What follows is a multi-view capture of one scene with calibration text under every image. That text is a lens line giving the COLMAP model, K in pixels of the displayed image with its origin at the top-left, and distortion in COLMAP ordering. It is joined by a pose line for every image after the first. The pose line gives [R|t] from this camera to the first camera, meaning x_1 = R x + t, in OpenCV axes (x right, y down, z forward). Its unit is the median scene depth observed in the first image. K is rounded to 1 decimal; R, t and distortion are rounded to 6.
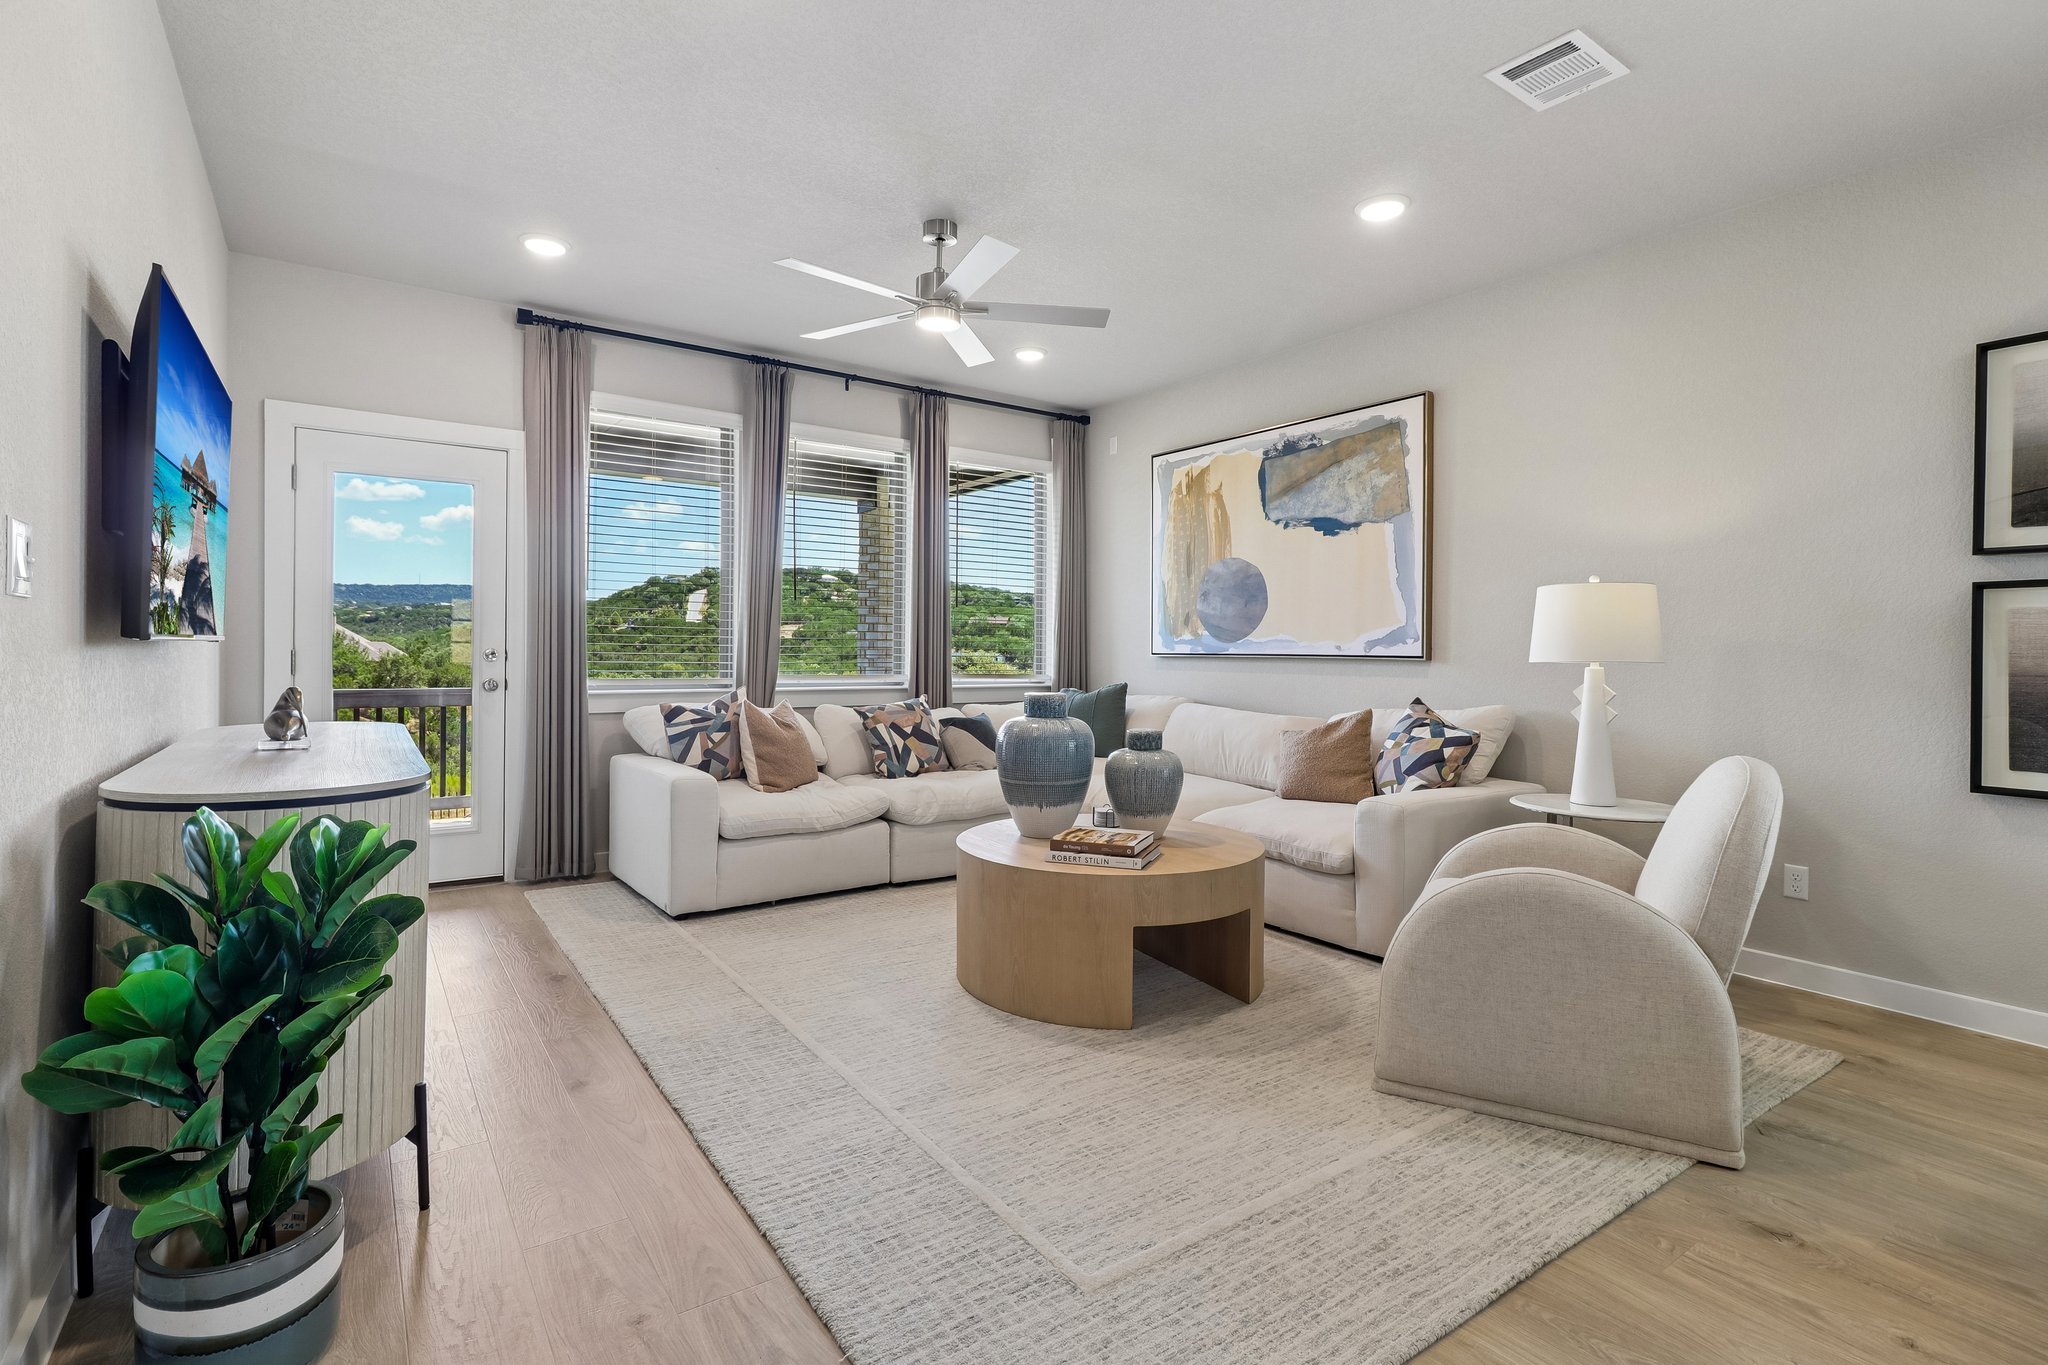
lens RADIAL K [[956.7, 0, 1036.7], [0, 956.7, 666.0], [0, 0, 1]] dist [0.004170, 0.000045]
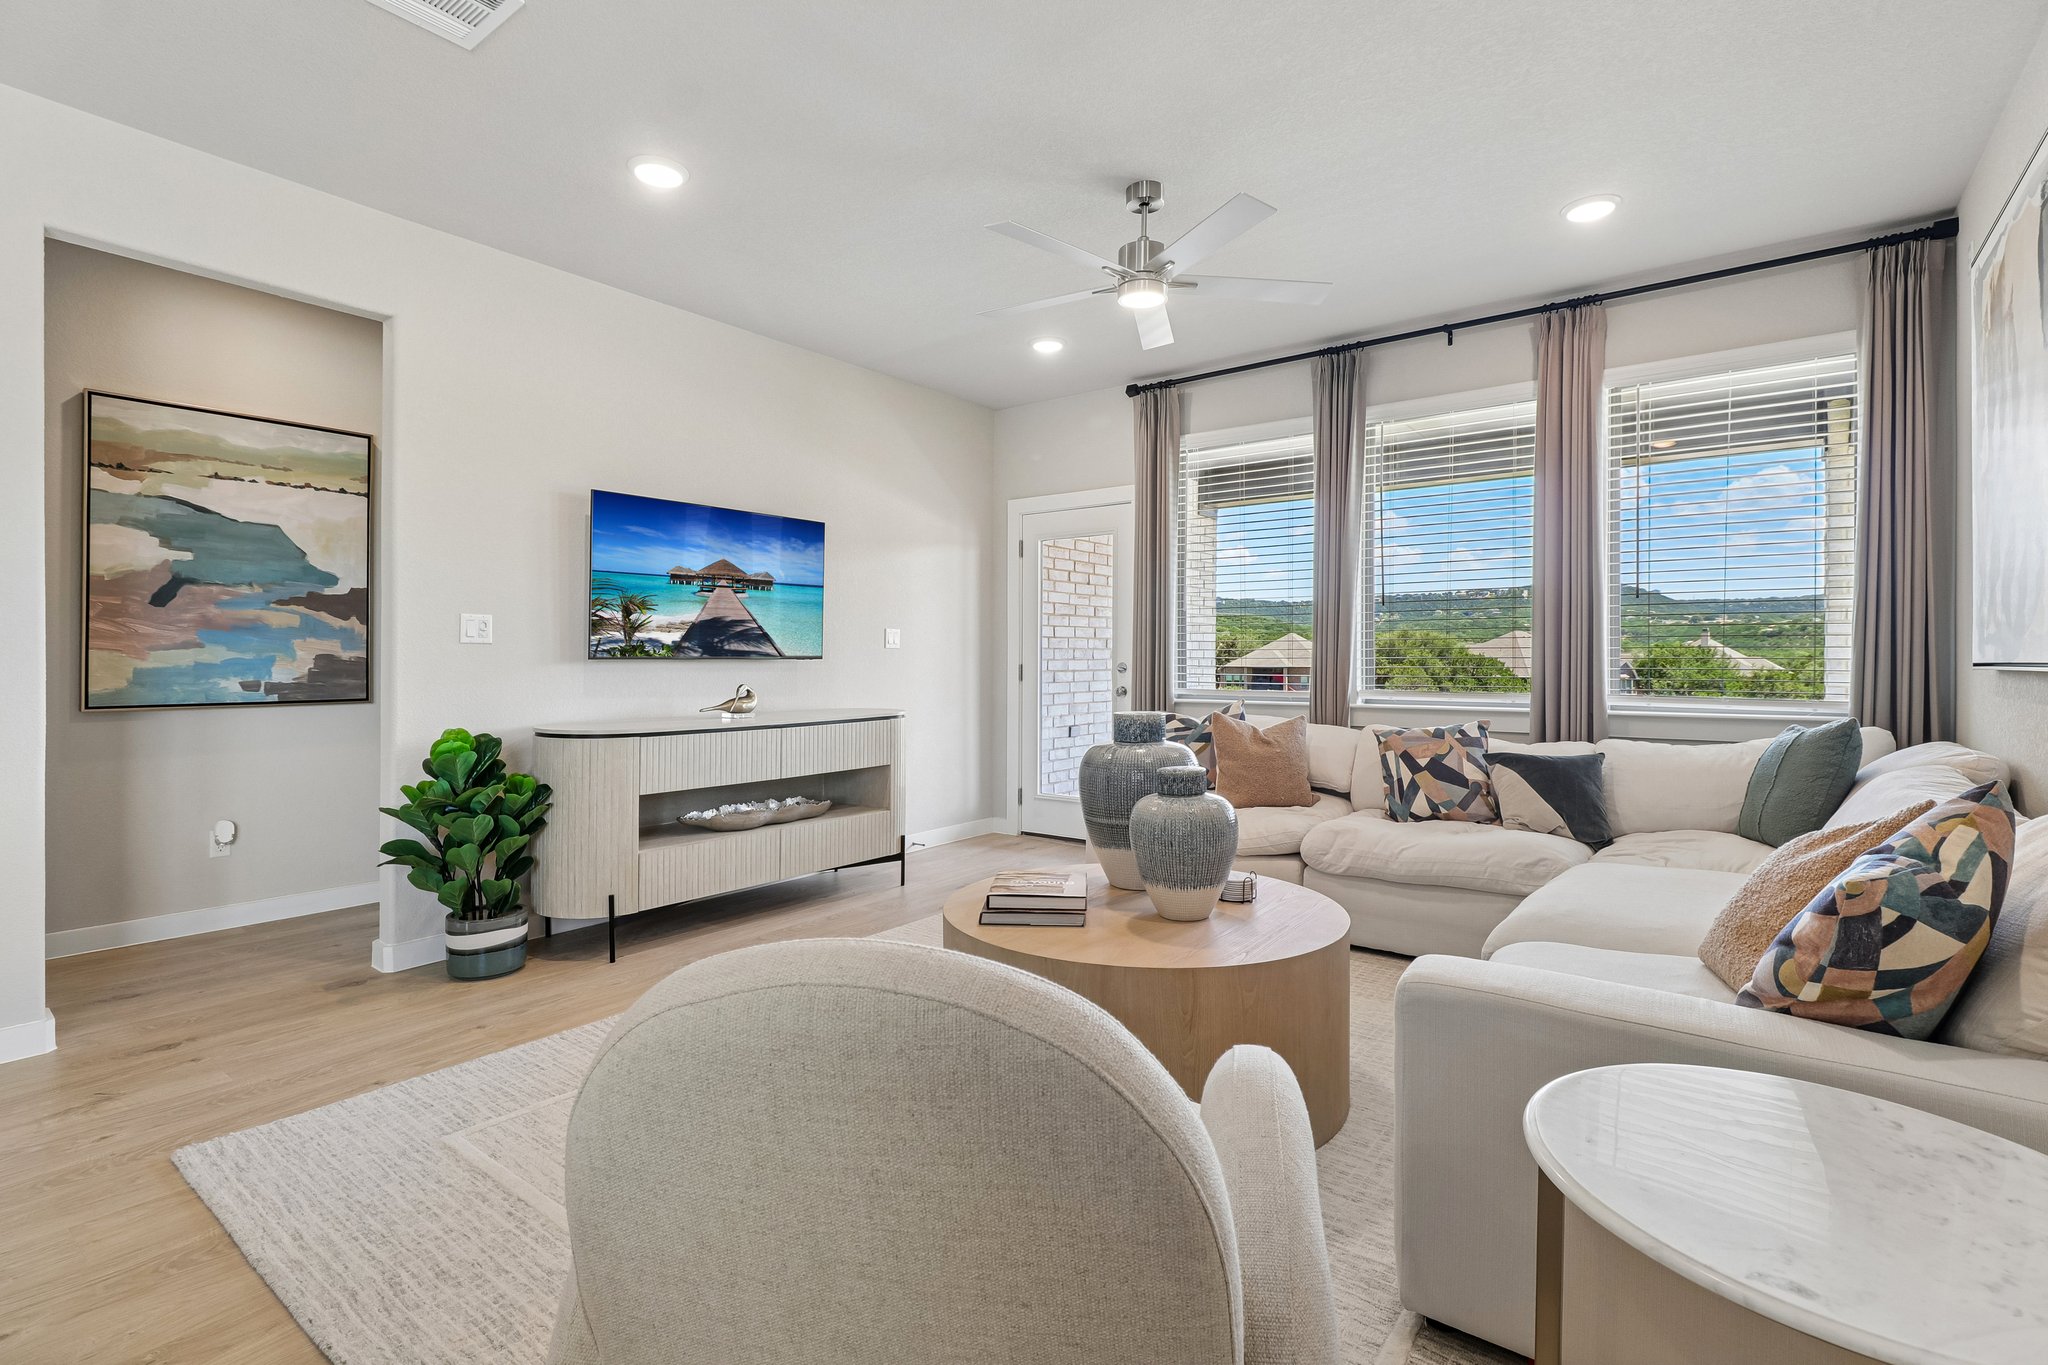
lens RADIAL K [[956.7, 0, 1037.7], [0, 956.7, 676.4], [0, 0, 1]] dist [0.004170, 0.000045]
pose [[0.307798, 0.010593, -0.951393, 0.577176], [-0.010044, 0.999918, 0.007884, -0.008171], [0.951399, 0.007129, 0.307880, 0.498153]]
